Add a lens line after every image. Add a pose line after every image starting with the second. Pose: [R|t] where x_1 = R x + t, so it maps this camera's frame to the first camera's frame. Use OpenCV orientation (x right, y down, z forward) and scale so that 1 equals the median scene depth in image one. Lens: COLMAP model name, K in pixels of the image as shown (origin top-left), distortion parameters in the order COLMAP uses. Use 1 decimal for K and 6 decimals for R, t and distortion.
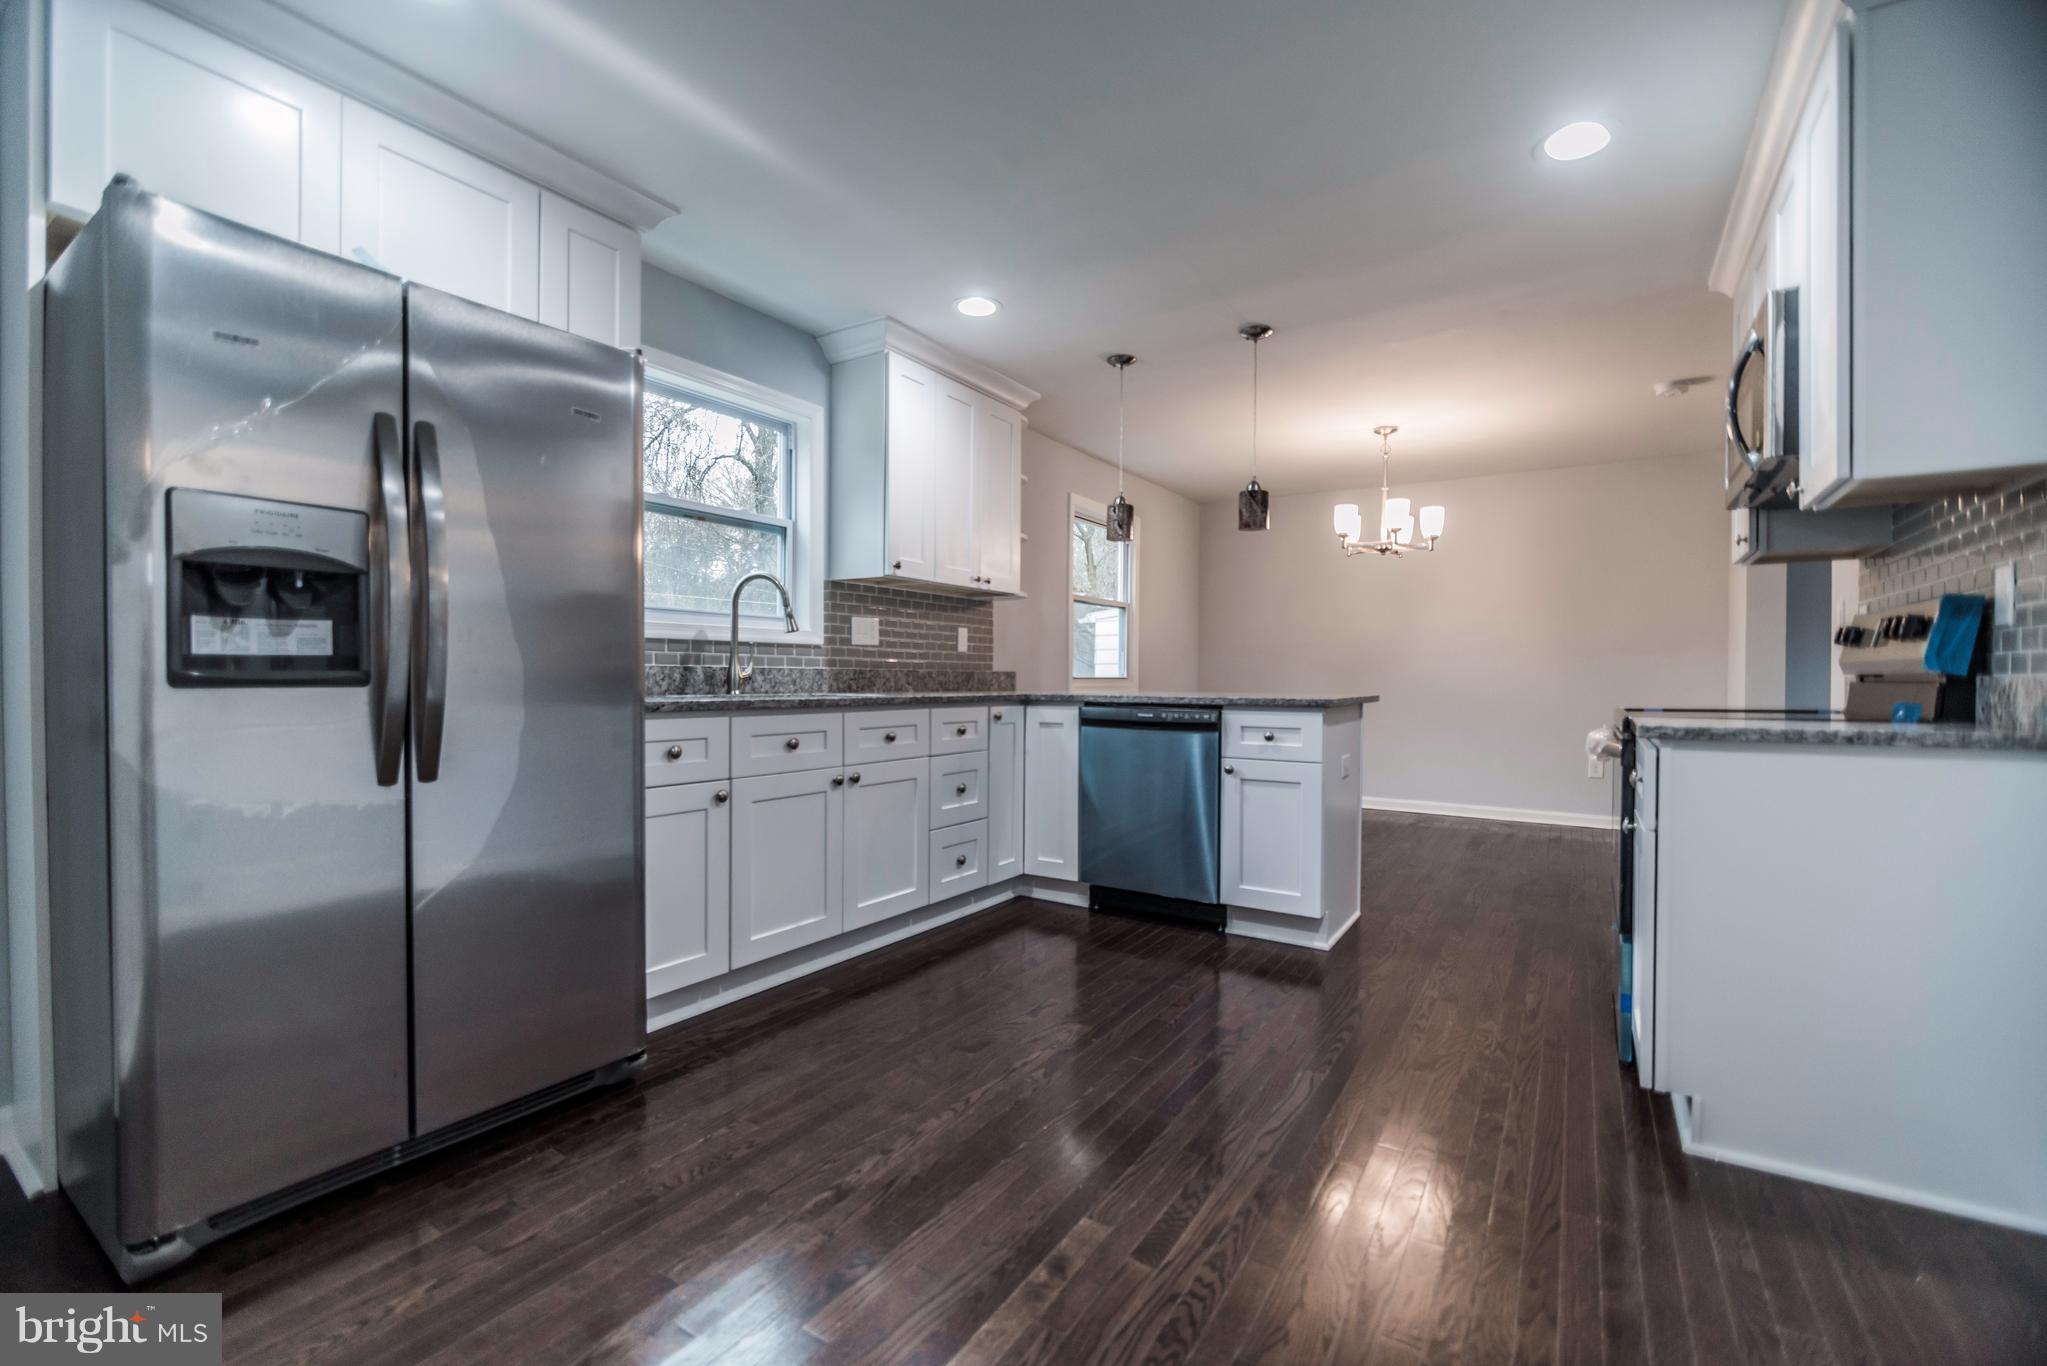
lens RADIAL K [[872.2, 0, 1028.9], [0, 872.2, 682.4], [0, 0, 1]] dist [-0.011991, 0.002205]
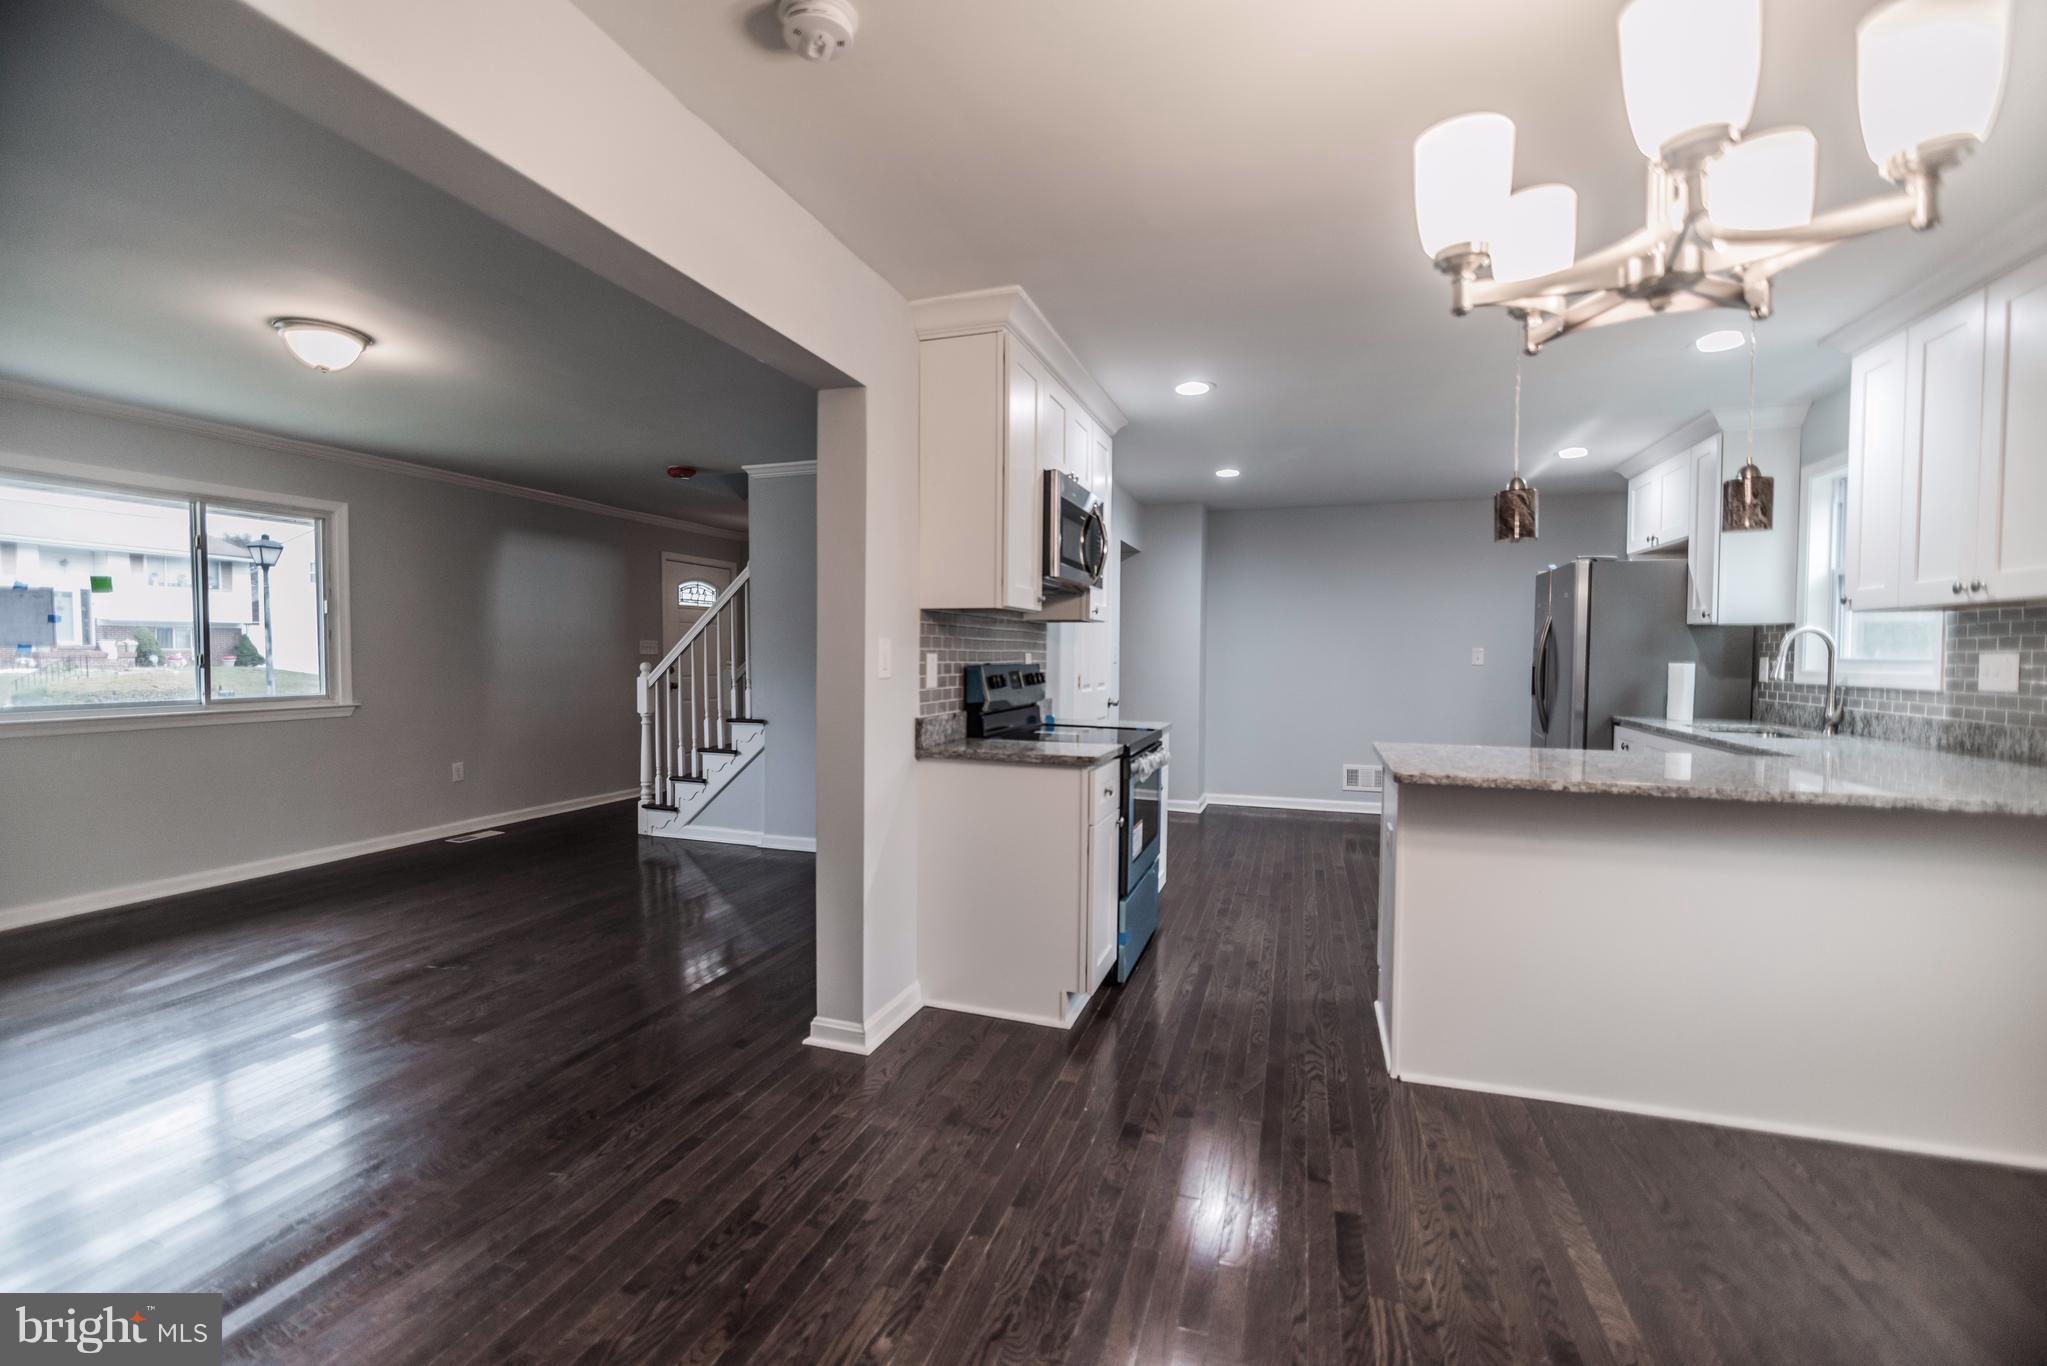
lens RADIAL K [[872.2, 0, 1015.8], [0, 872.2, 686.9], [0, 0, 1]] dist [-0.011991, 0.002205]
pose [[-0.969170, 0.002567, -0.246381, 0.941661], [-0.007607, 0.999157, 0.040337, -0.082233], [0.246277, 0.040967, -0.968333, 1.770912]]
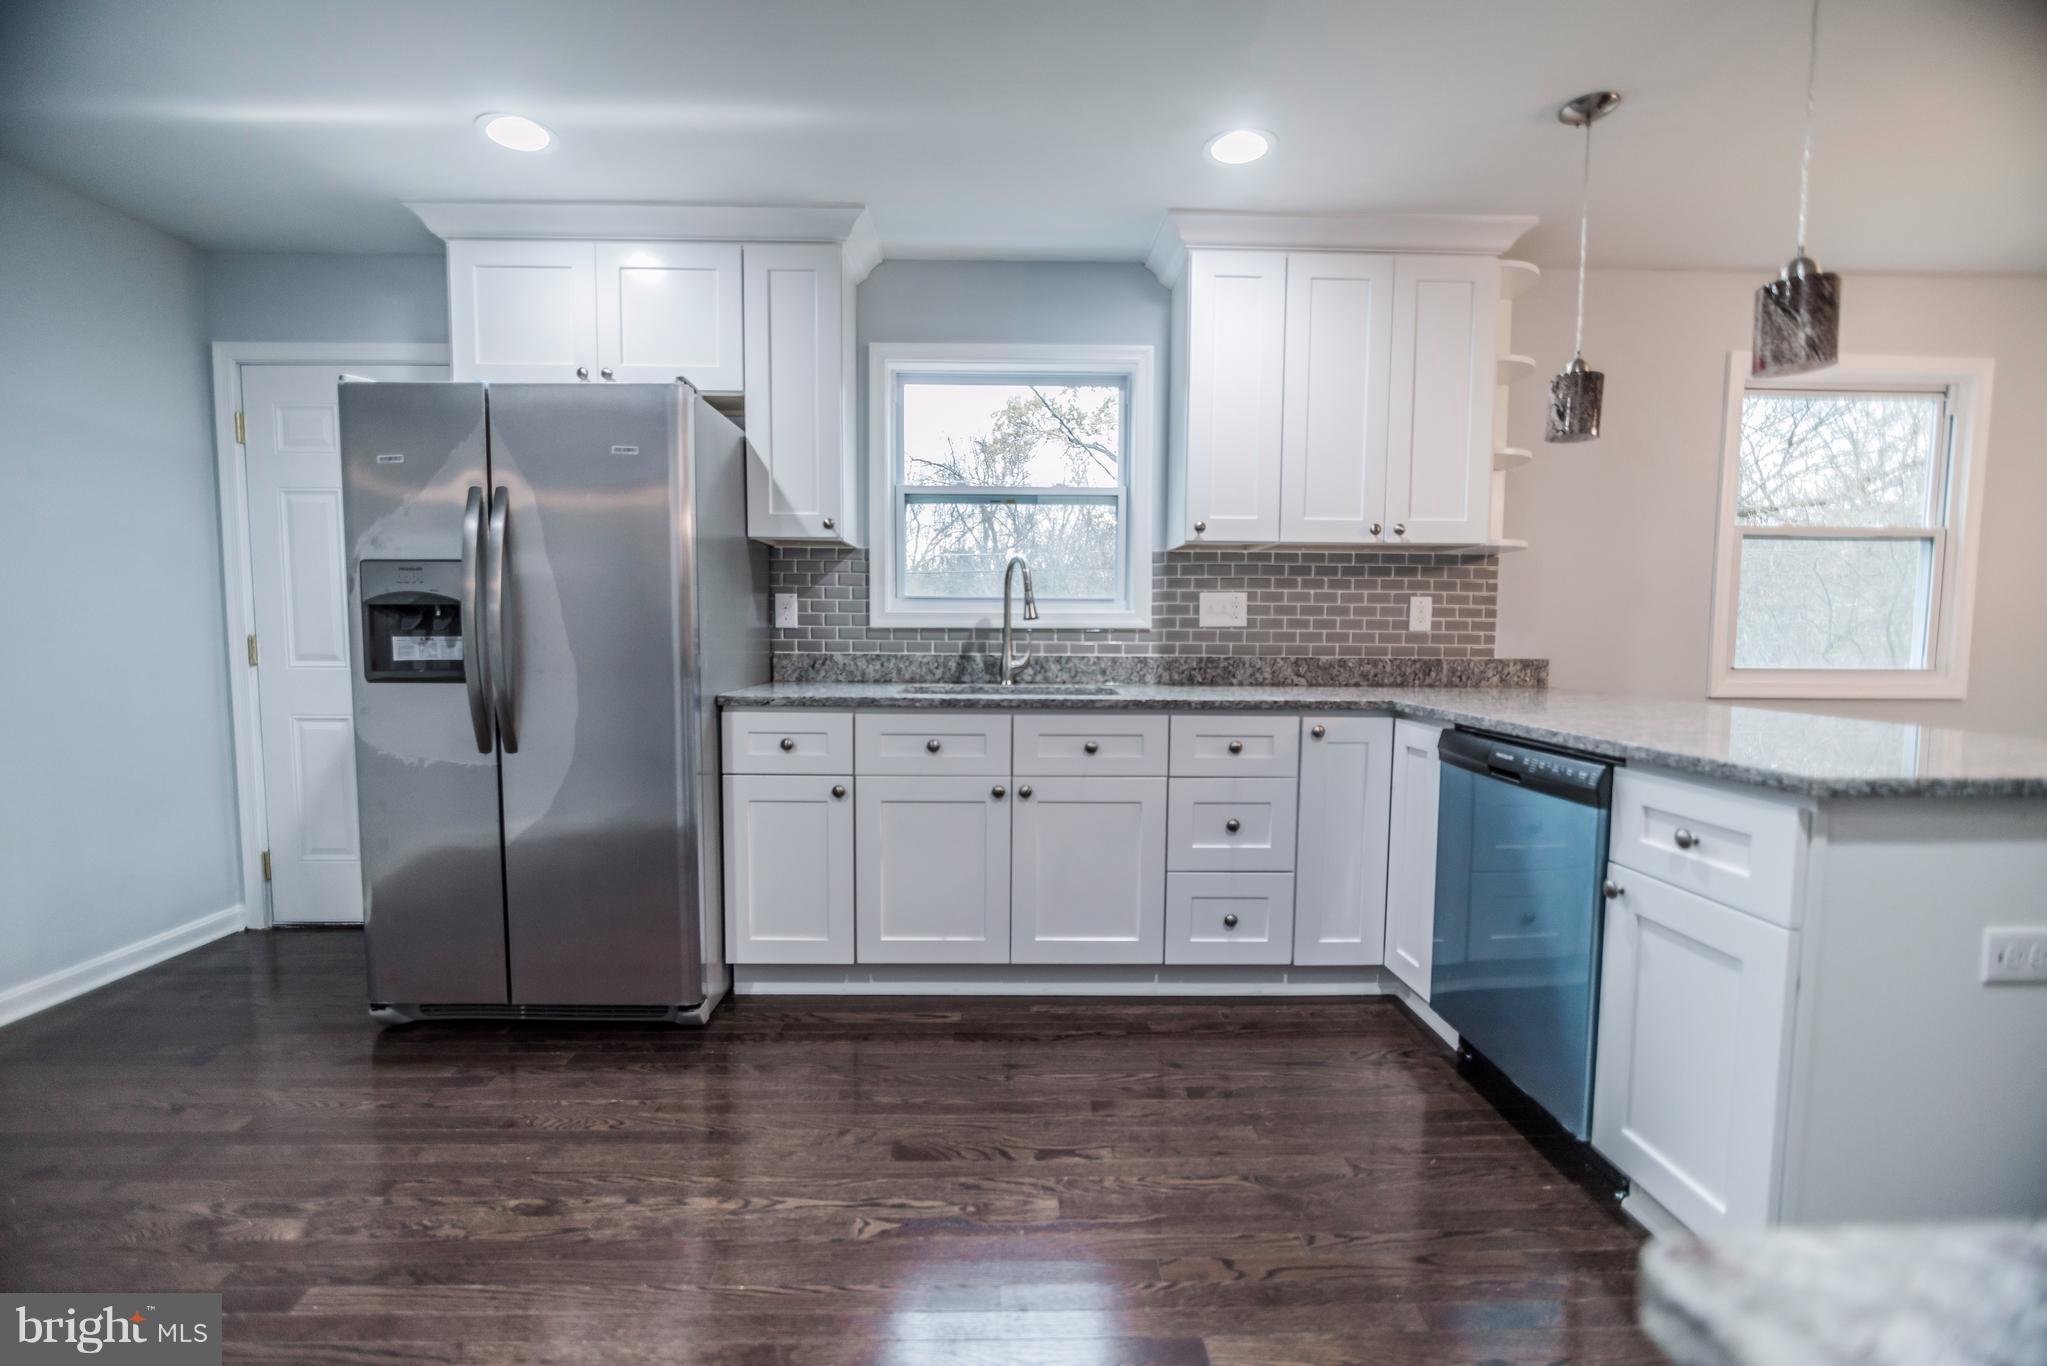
lens RADIAL K [[872.2, 0, 1029.4], [0, 872.2, 683.4], [0, 0, 1]] dist [-0.011991, 0.002205]
pose [[0.559623, 0.053084, -0.827045, 0.453441], [-0.009577, 0.998294, 0.057596, -0.041482], [0.828692, -0.024311, 0.559177, 0.467555]]
